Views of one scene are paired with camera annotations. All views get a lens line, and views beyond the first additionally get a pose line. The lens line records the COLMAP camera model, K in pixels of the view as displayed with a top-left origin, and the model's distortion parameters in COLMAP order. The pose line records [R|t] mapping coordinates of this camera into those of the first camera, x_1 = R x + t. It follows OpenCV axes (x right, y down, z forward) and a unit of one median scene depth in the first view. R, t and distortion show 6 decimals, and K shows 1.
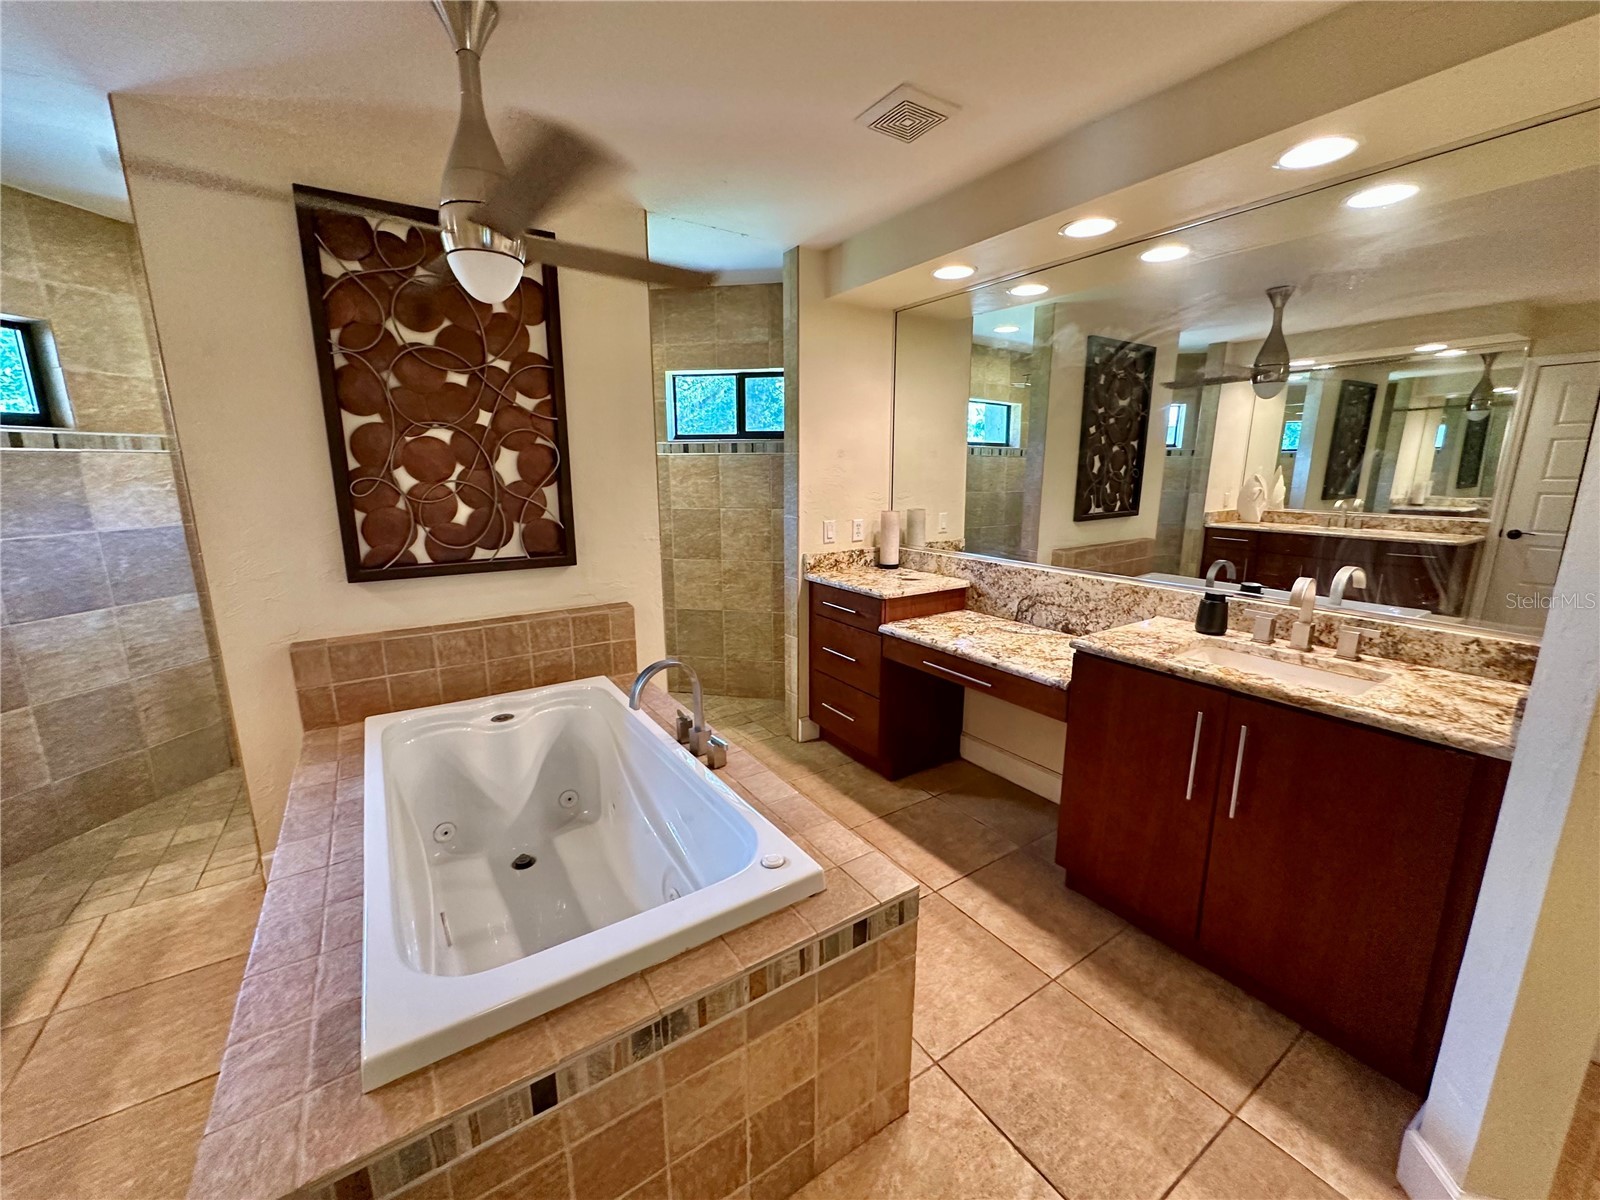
lens RADIAL K [[637.9, 0, 800.7], [0, 637.9, 597.3], [0, 0, 1]] dist [-0.004709, 0.001197]
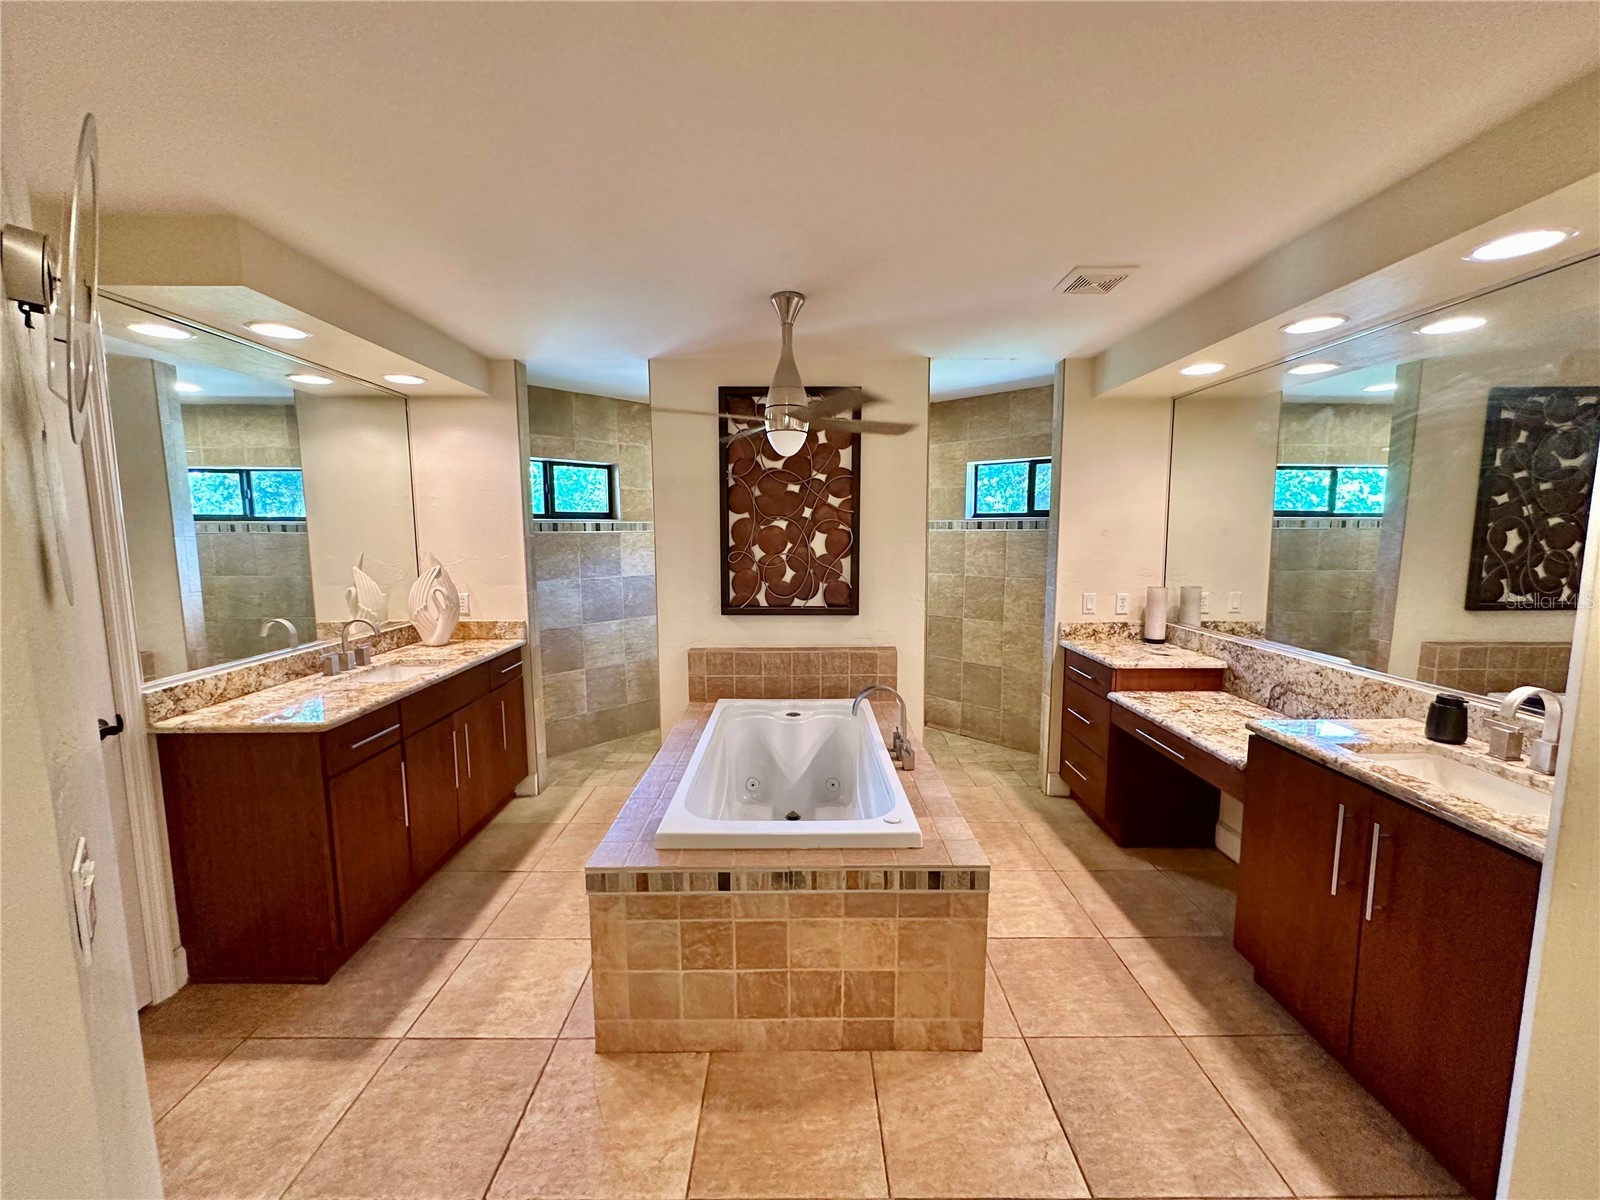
lens RADIAL K [[637.9, 0, 804.2], [0, 637.9, 598.2], [0, 0, 1]] dist [-0.004709, 0.001197]
pose [[0.836564, 0.059846, -0.544591, 0.310839], [-0.109509, 0.992222, -0.059184, 0.007233], [0.536814, 0.109149, 0.836611, -0.224500]]
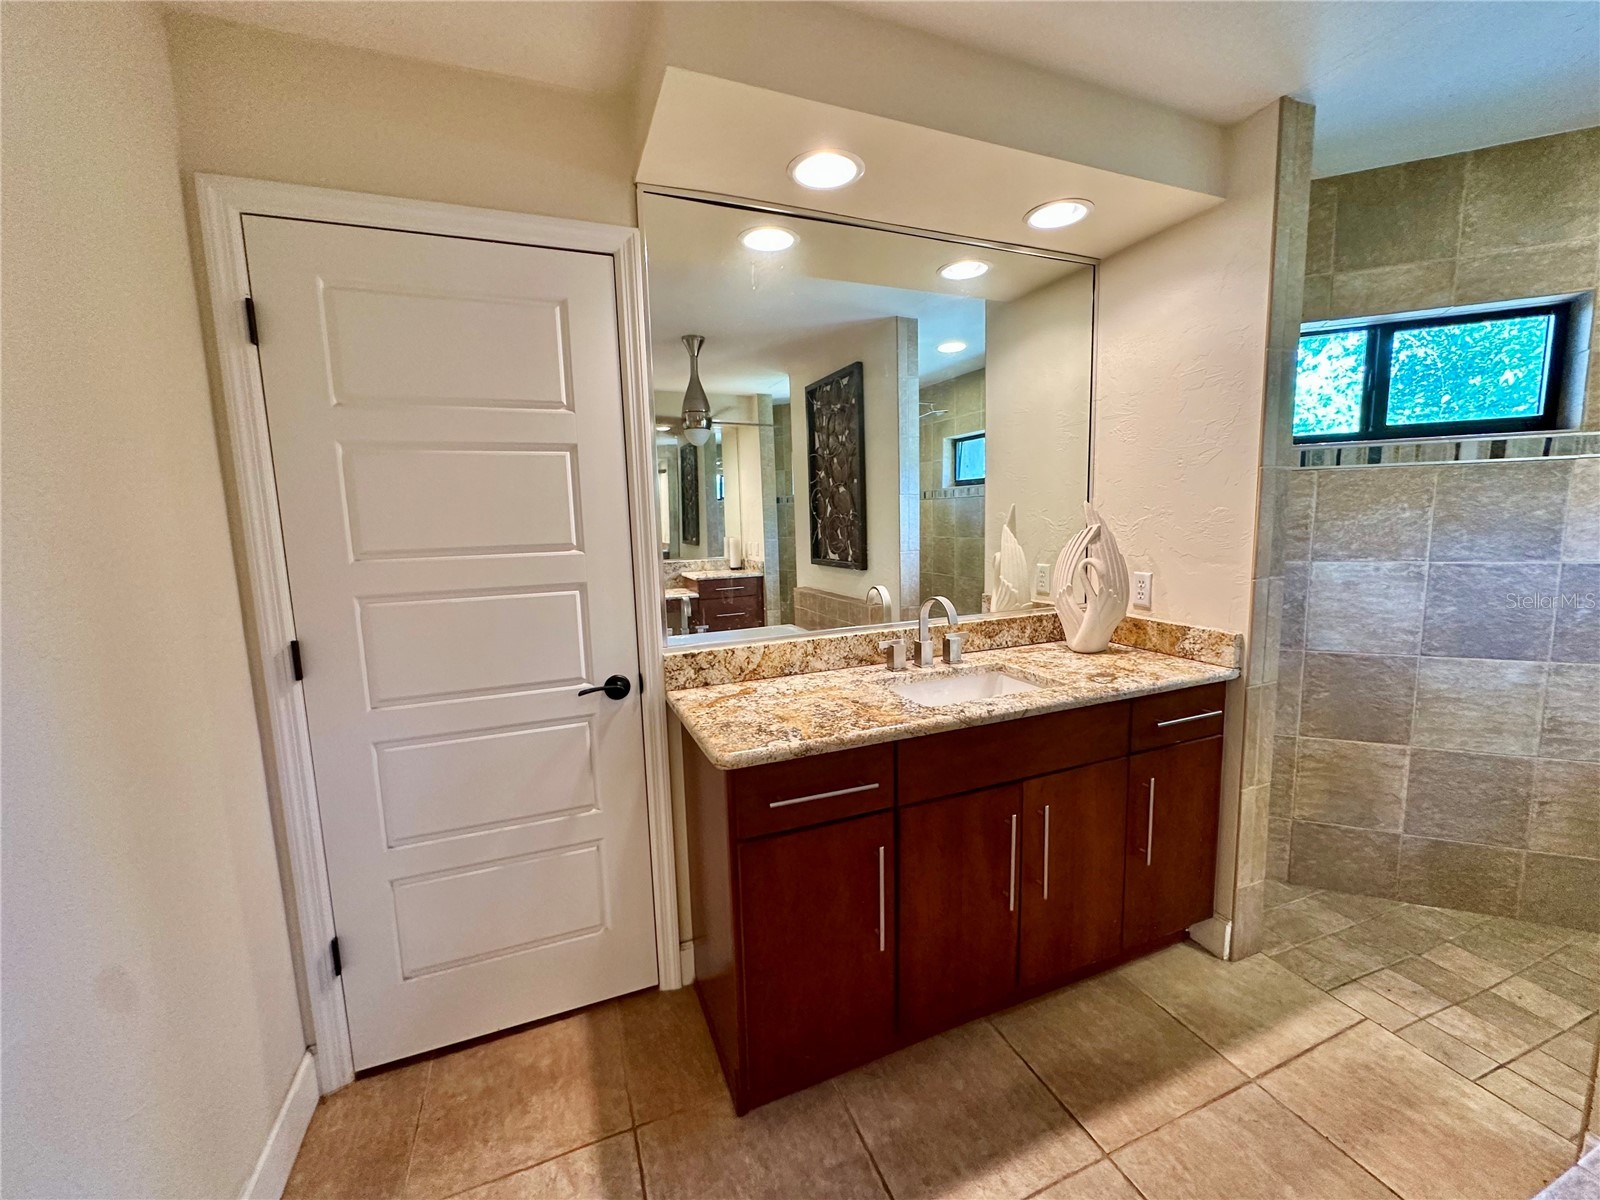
lens RADIAL K [[637.9, 0, 801.3], [0, 637.9, 598.0], [0, 0, 1]] dist [-0.004709, 0.001197]
pose [[-0.210139, 0.133994, -0.968446, -0.180520], [-0.170765, 0.970306, 0.171305, -0.039211], [0.962643, 0.201375, -0.181018, 0.281923]]
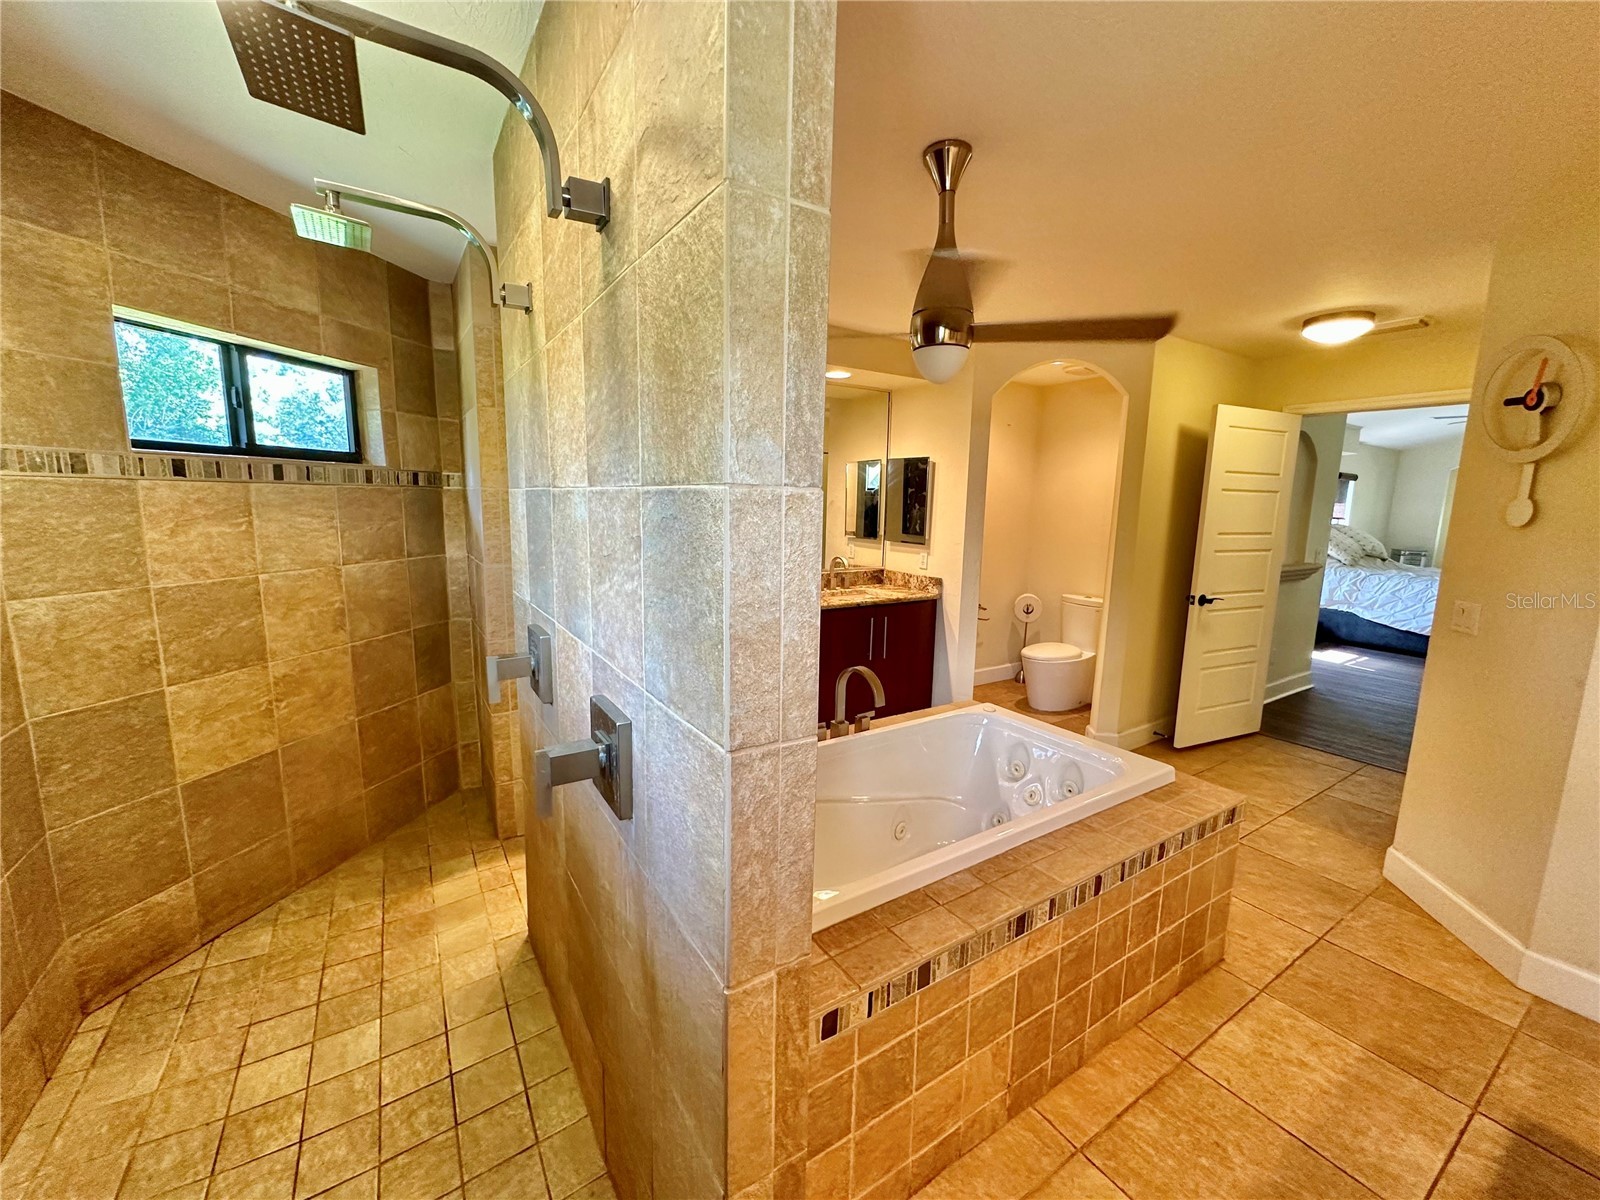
lens RADIAL K [[637.9, 0, 800.1], [0, 637.9, 601.7], [0, 0, 1]] dist [-0.004709, 0.001197]
pose [[0.016428, -0.154206, 0.987902, -1.089687], [0.184819, 0.971478, 0.148569, -0.176643], [-0.982635, 0.180142, 0.044460, 0.792873]]
